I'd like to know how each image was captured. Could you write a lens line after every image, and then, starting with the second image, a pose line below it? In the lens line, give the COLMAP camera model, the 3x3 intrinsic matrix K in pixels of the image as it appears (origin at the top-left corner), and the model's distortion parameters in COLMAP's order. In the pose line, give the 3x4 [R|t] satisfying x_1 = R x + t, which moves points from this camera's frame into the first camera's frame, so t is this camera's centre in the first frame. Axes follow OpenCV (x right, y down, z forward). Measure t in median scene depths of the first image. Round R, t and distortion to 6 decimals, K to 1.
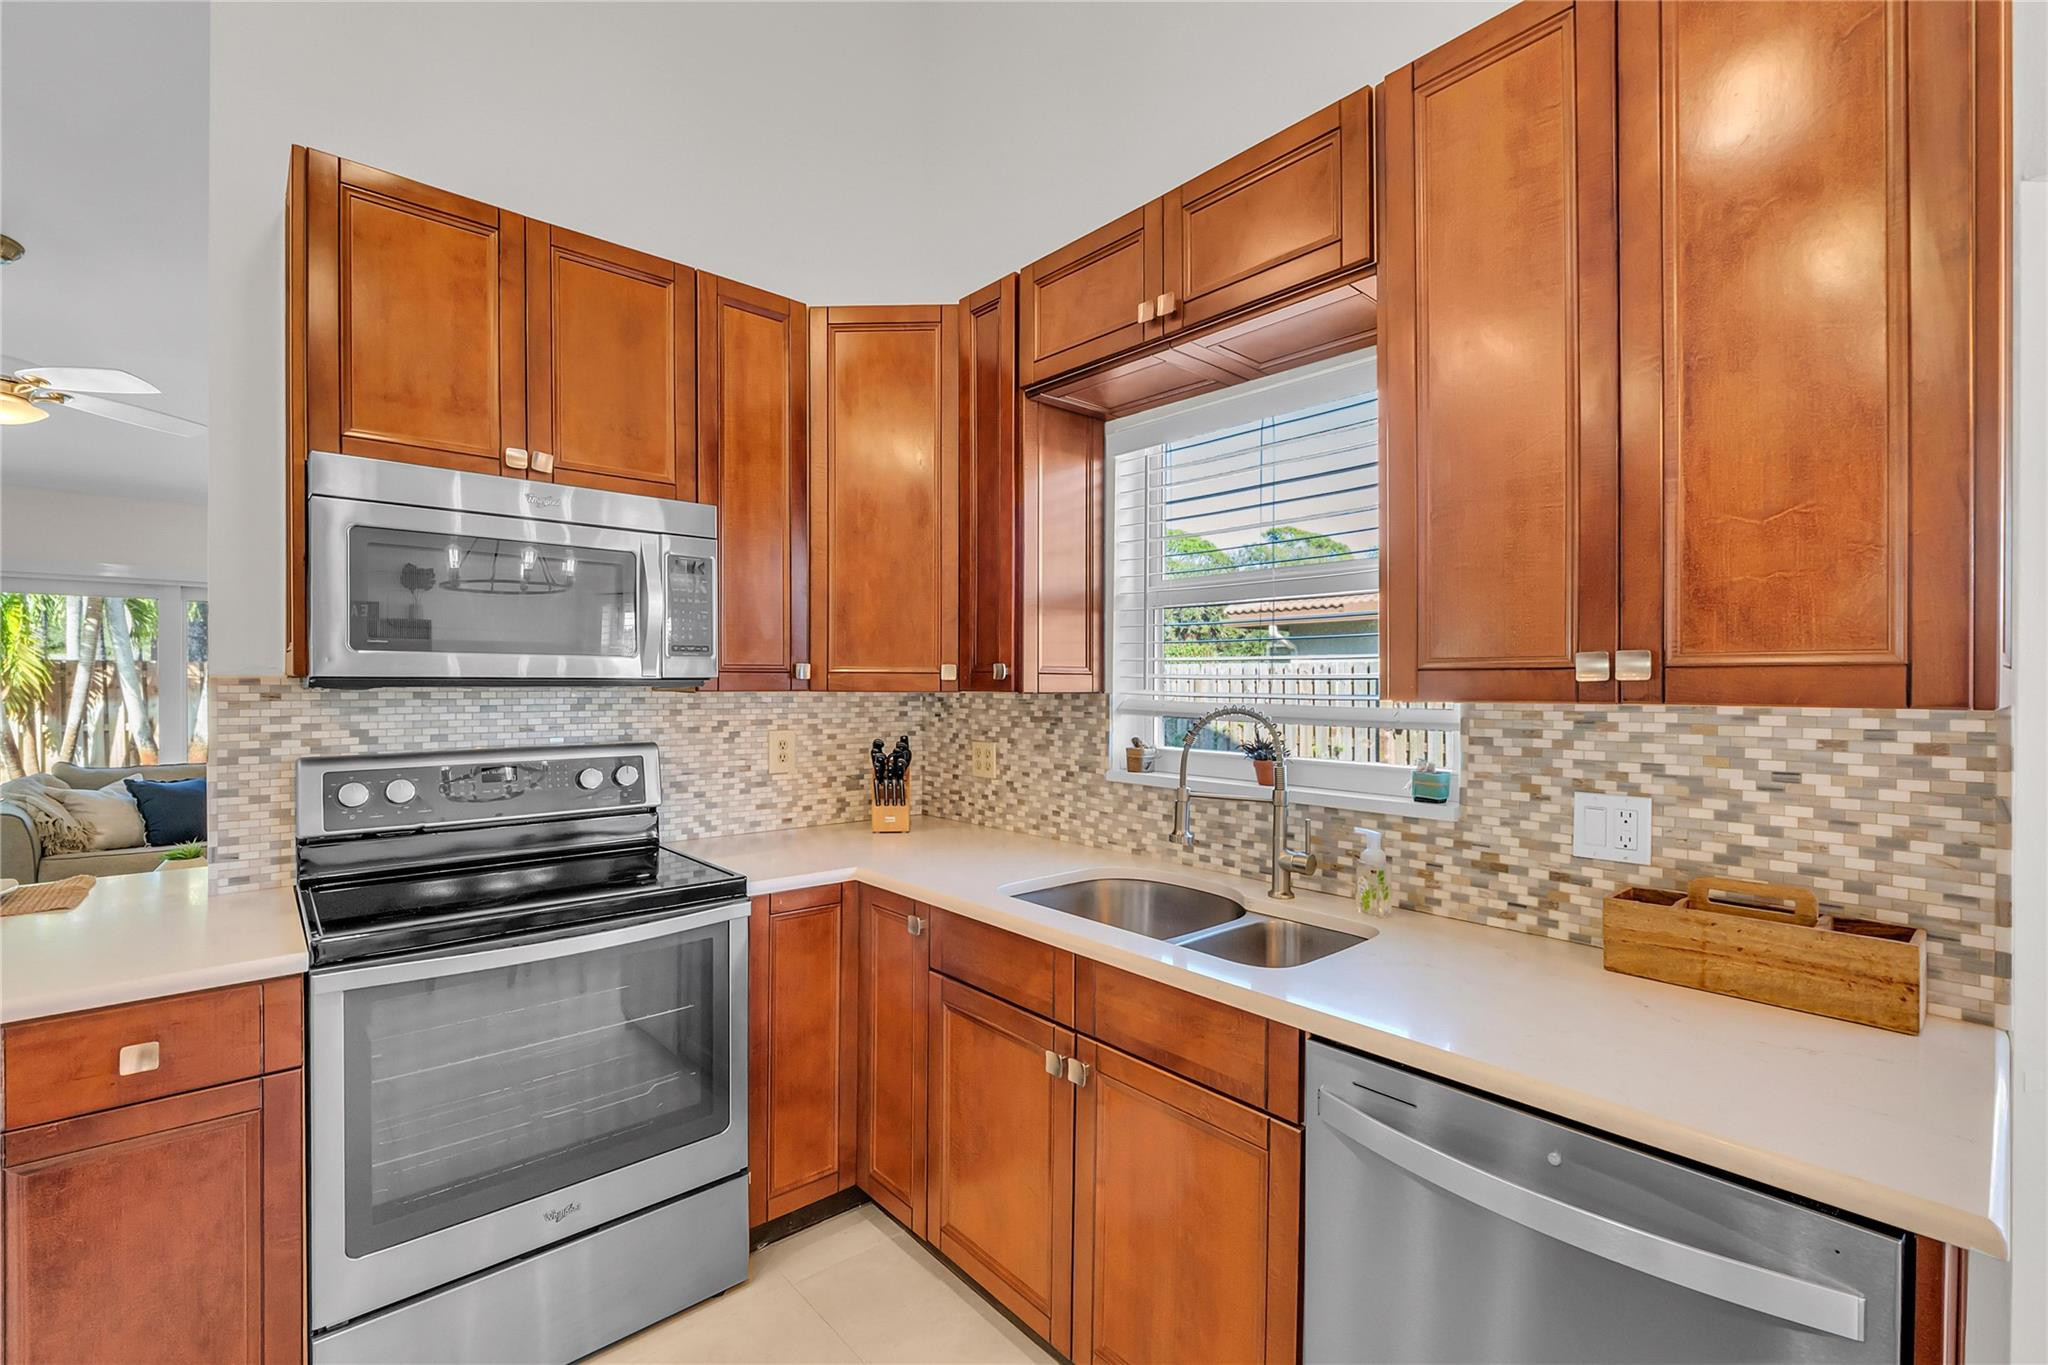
lens RADIAL K [[875.7, 0, 1027.4], [0, 875.7, 687.4], [0, 0, 1]] dist [-0.004354, -0.000450]
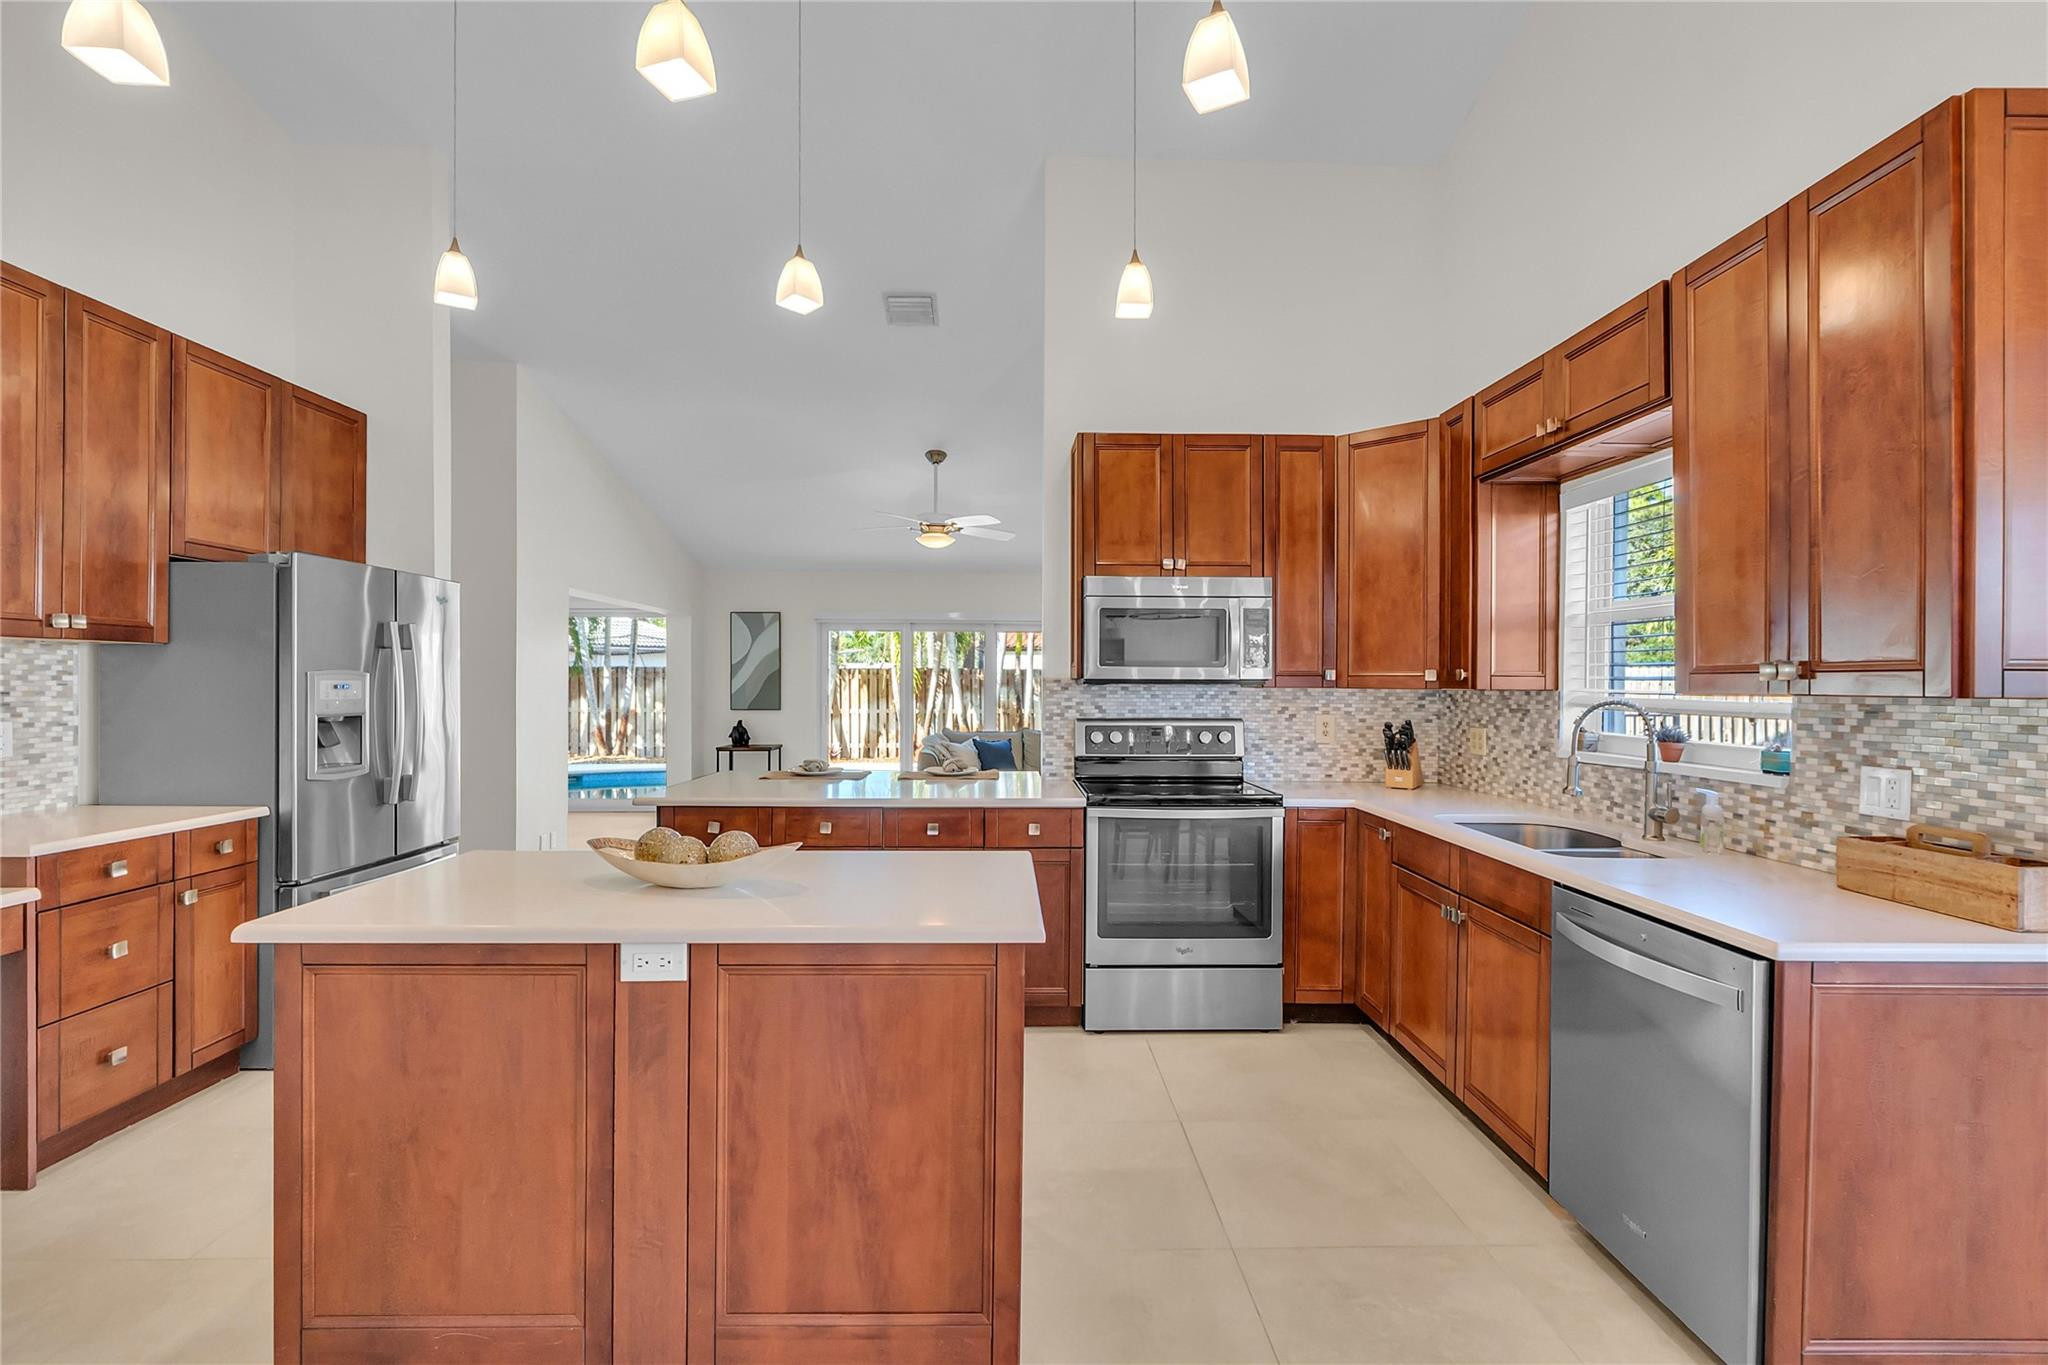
lens RADIAL K [[875.7, 0, 1027.4], [0, 875.7, 687.4], [0, 0, 1]] dist [-0.004354, -0.000450]
pose [[0.764606, 0.005185, -0.644477, 0.381678], [-0.006654, 0.999978, 0.000151, 0.007746], [0.644464, 0.004173, 0.764623, -0.607149]]
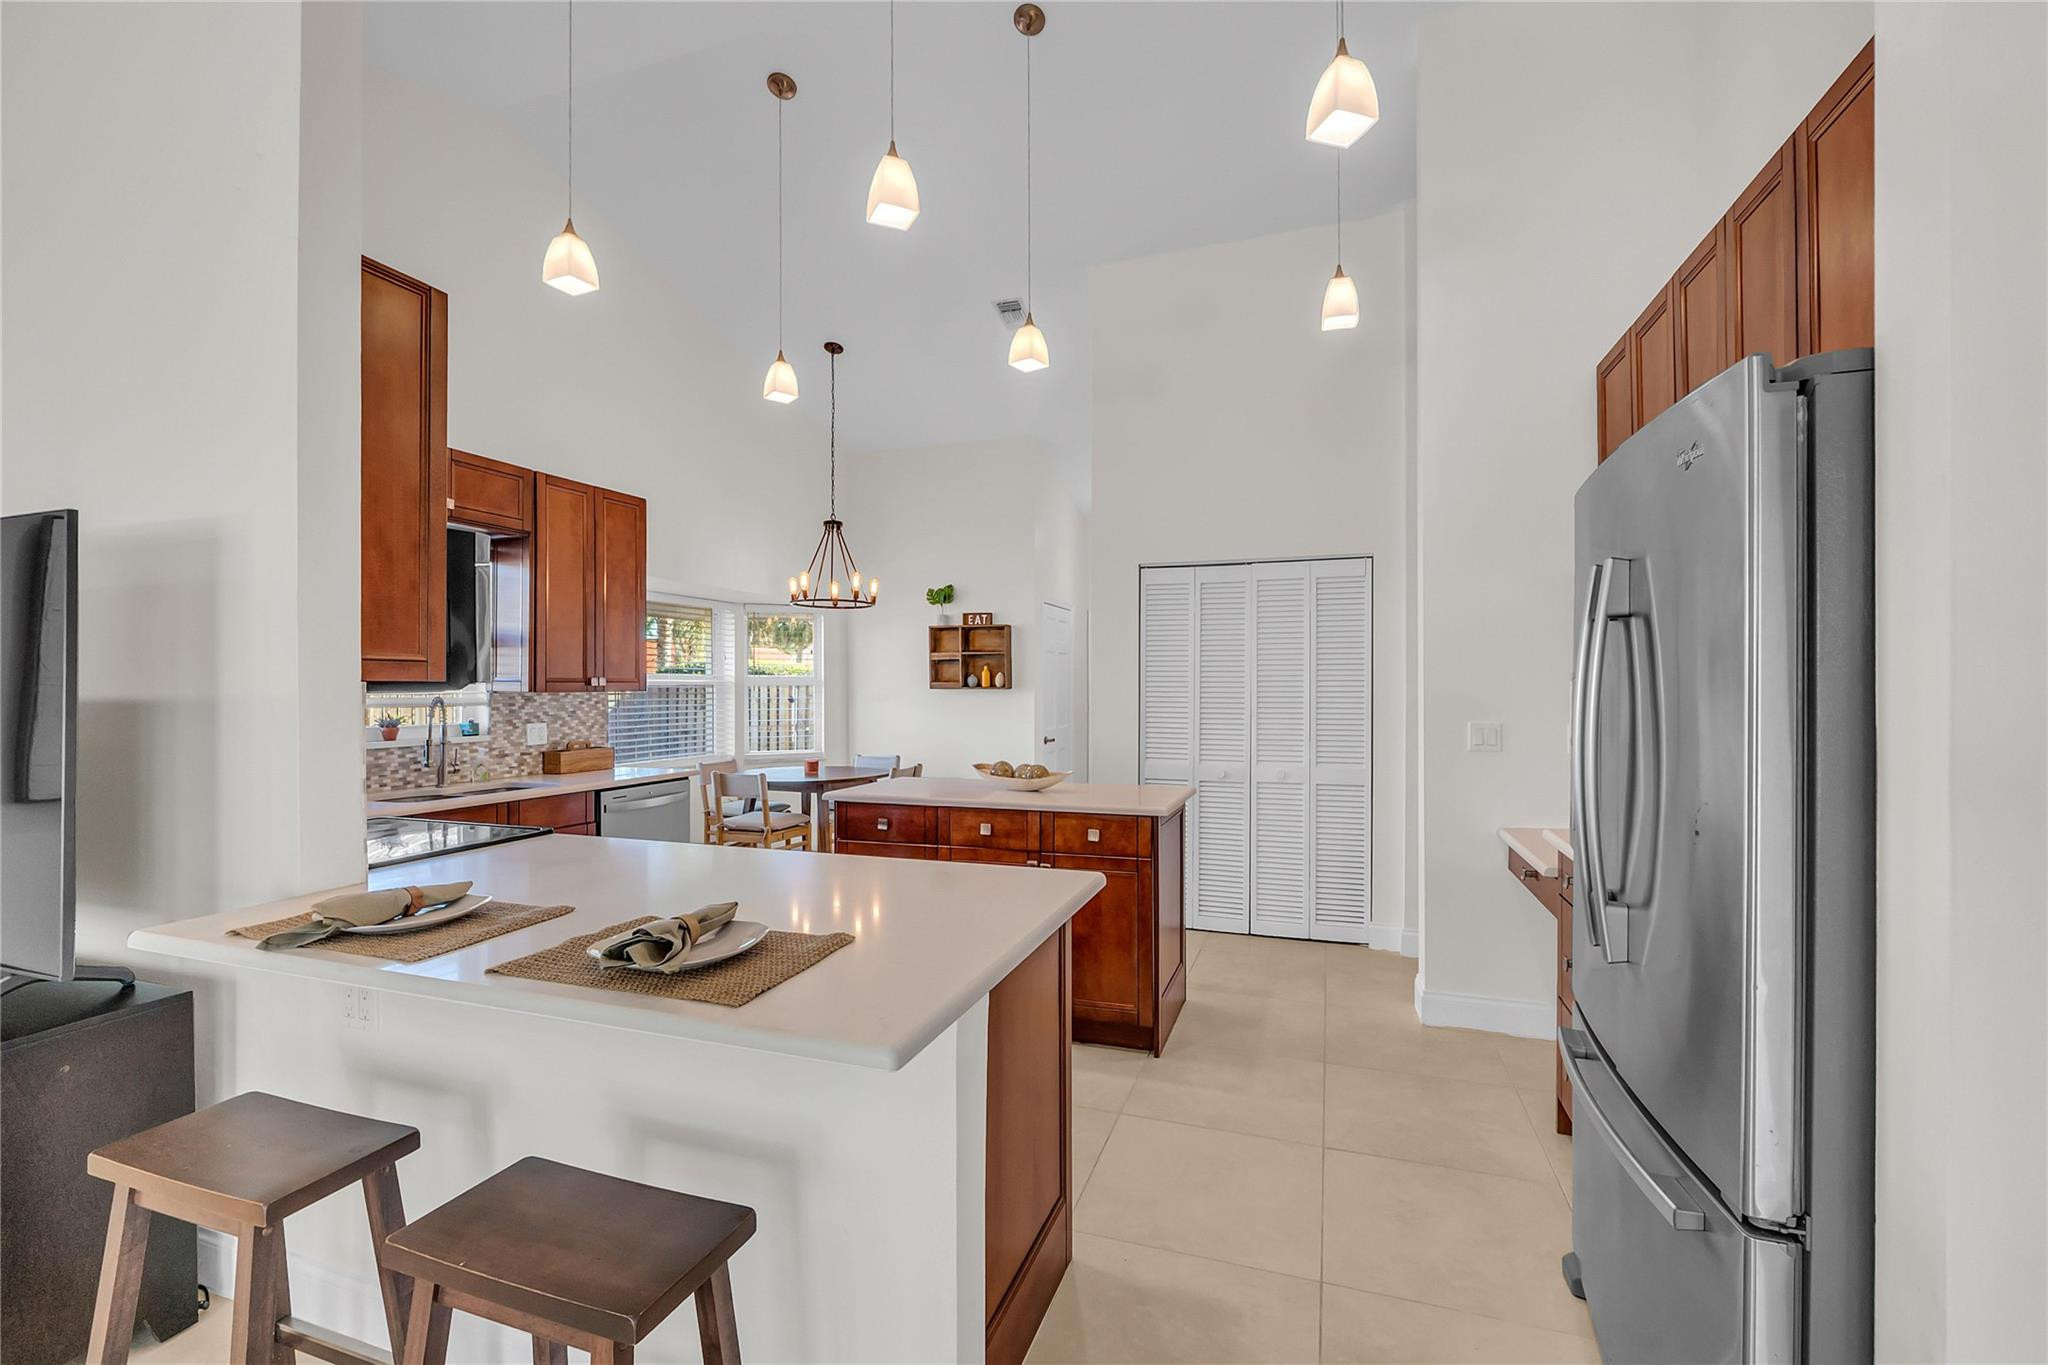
lens RADIAL K [[875.7, 0, 1027.4], [0, 875.7, 687.4], [0, 0, 1]] dist [-0.004354, -0.000450]
pose [[-0.494311, -0.002818, 0.869281, -2.030111], [0.003041, 0.999983, 0.004970, -0.007456], [-0.869280, 0.005100, -0.494294, 0.739148]]
